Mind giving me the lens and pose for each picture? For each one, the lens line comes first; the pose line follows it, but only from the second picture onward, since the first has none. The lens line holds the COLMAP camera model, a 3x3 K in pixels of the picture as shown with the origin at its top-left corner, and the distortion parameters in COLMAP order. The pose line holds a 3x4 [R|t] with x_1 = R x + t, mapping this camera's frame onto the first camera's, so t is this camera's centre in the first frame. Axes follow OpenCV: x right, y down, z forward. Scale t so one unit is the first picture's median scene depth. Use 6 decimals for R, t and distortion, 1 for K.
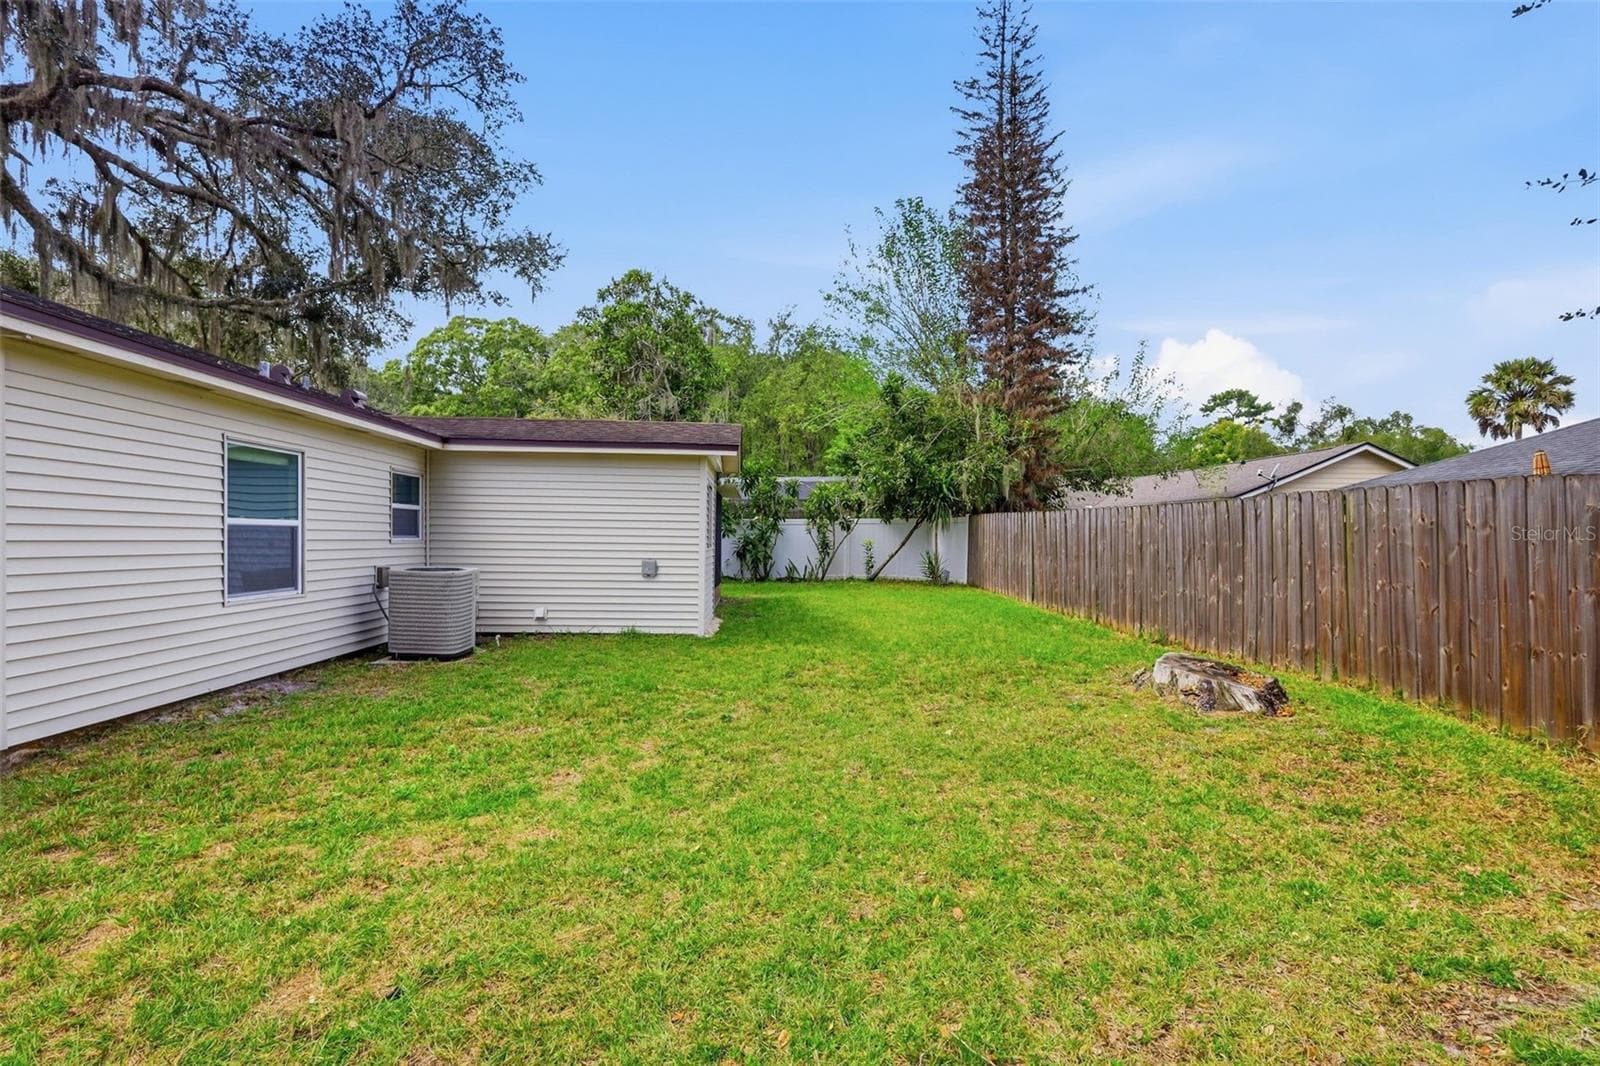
lens RADIAL K [[773.8, 0, 800.1], [0, 773.8, 507.7], [0, 0, 1]] dist [0.000037, 0.000305]
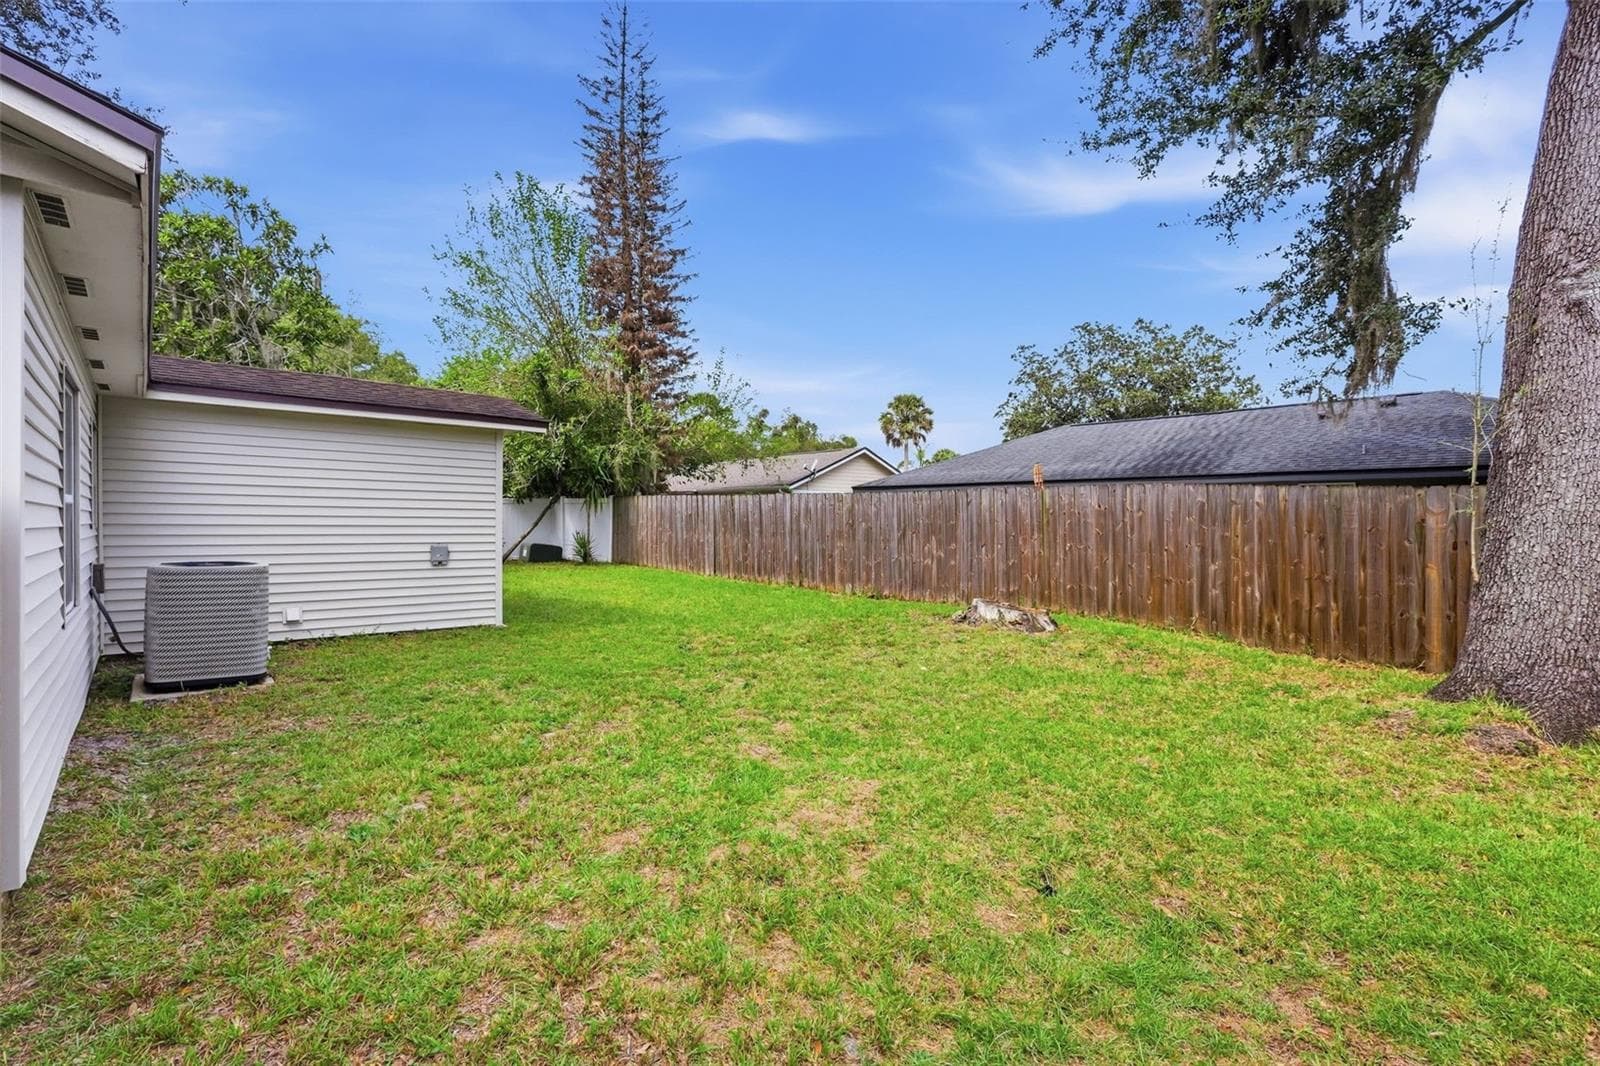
lens RADIAL K [[749.0, 0, 799.3], [0, 749.0, 483.2], [0, 0, 1]] dist [-0.001947, -0.000122]
pose [[0.780913, 0.025722, 0.624110, -0.293933], [-0.021658, 0.999666, -0.014102, 0.000960], [-0.624265, -0.002505, 0.781209, 0.059148]]
